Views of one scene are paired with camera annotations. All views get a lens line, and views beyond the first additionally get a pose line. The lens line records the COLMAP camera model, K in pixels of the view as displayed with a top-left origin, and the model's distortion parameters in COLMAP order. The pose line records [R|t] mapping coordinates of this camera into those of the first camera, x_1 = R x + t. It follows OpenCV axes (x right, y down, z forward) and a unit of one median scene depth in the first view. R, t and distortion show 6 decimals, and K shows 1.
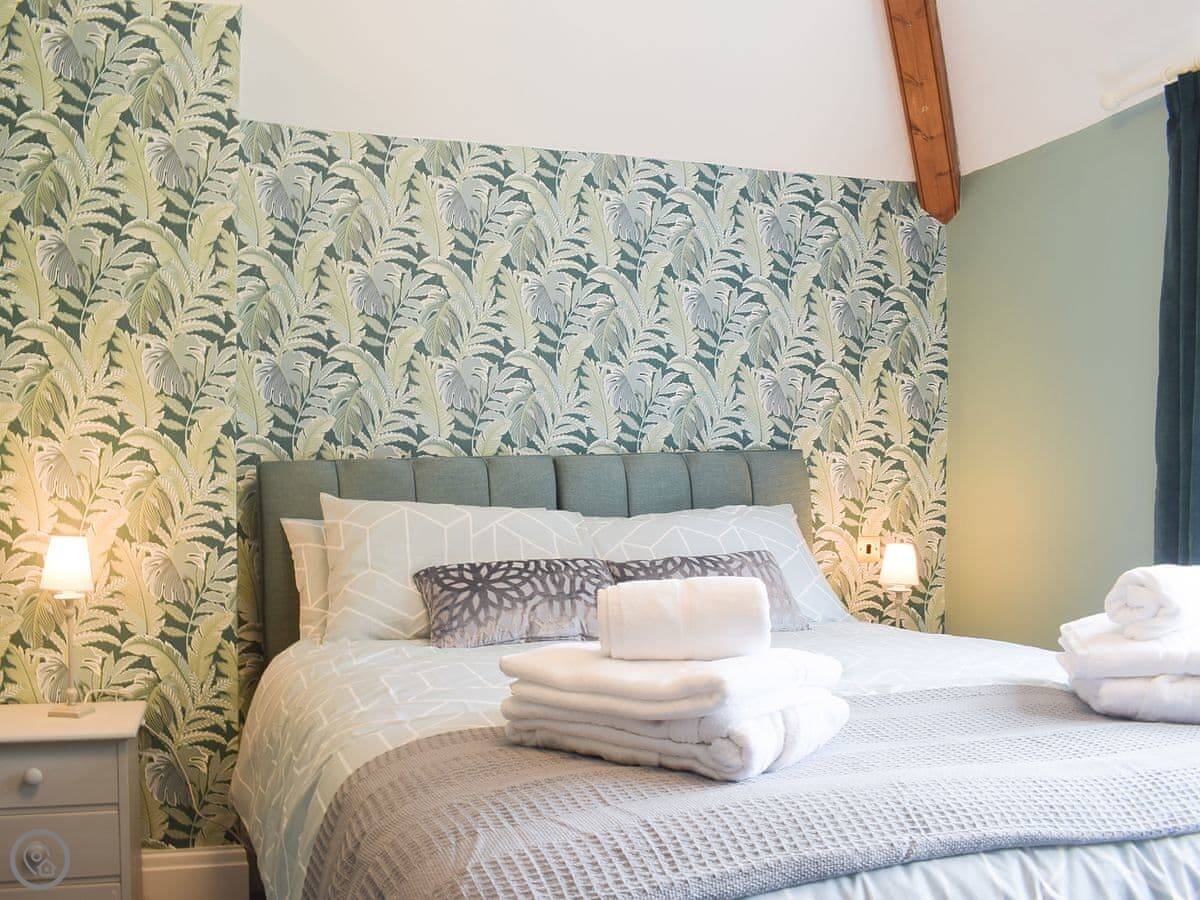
lens RADIAL K [[1029.7, 0, 597.0], [0, 1029.7, 508.4], [0, 0, 1]] dist [-0.057899, -0.002159]
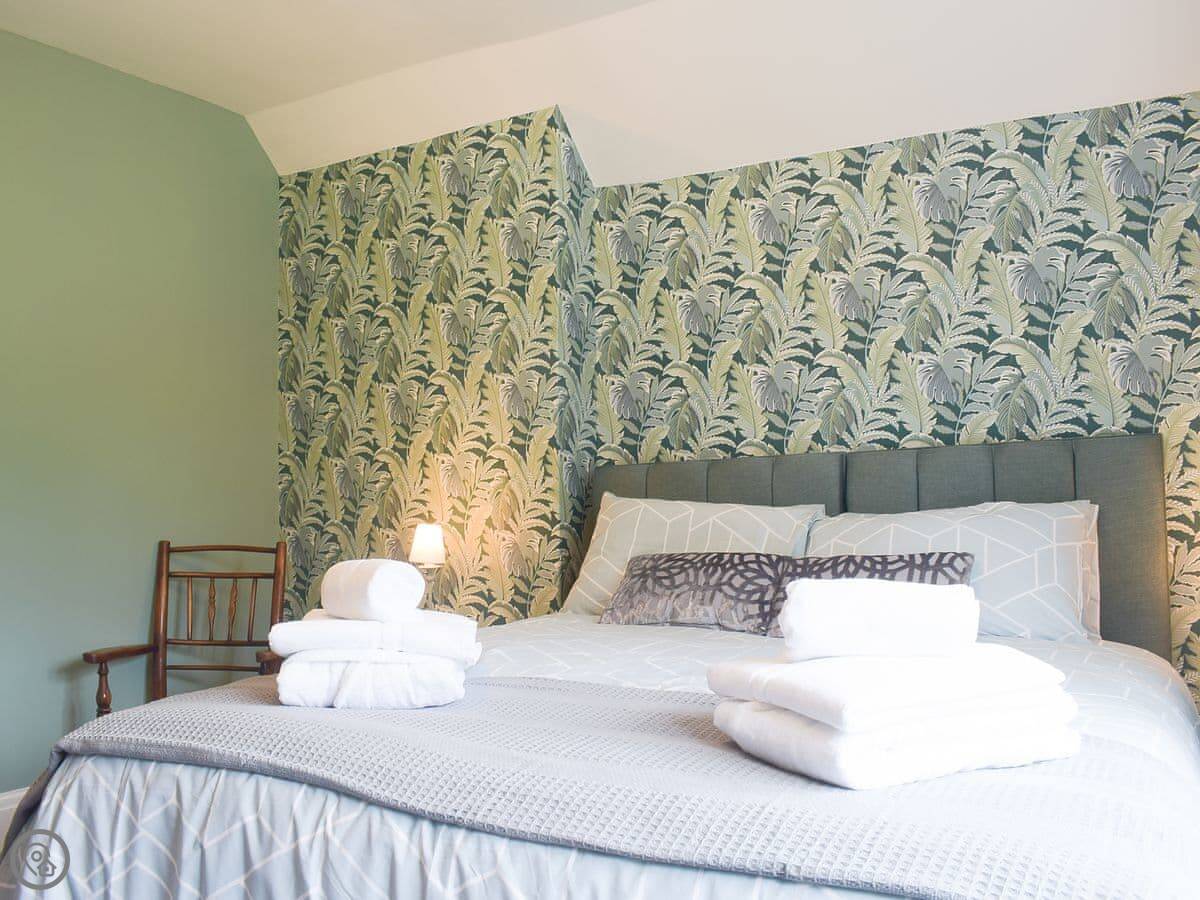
lens RADIAL K [[1020.2, 0, 603.5], [0, 1020.2, 500.4], [0, 0, 1]] dist [-0.073354, 0.004944]
pose [[0.701478, -0.001726, -0.712689, 0.499664], [-0.000173, 0.999997, -0.002592, -0.001603], [0.712691, 0.001942, 0.701475, 0.135690]]
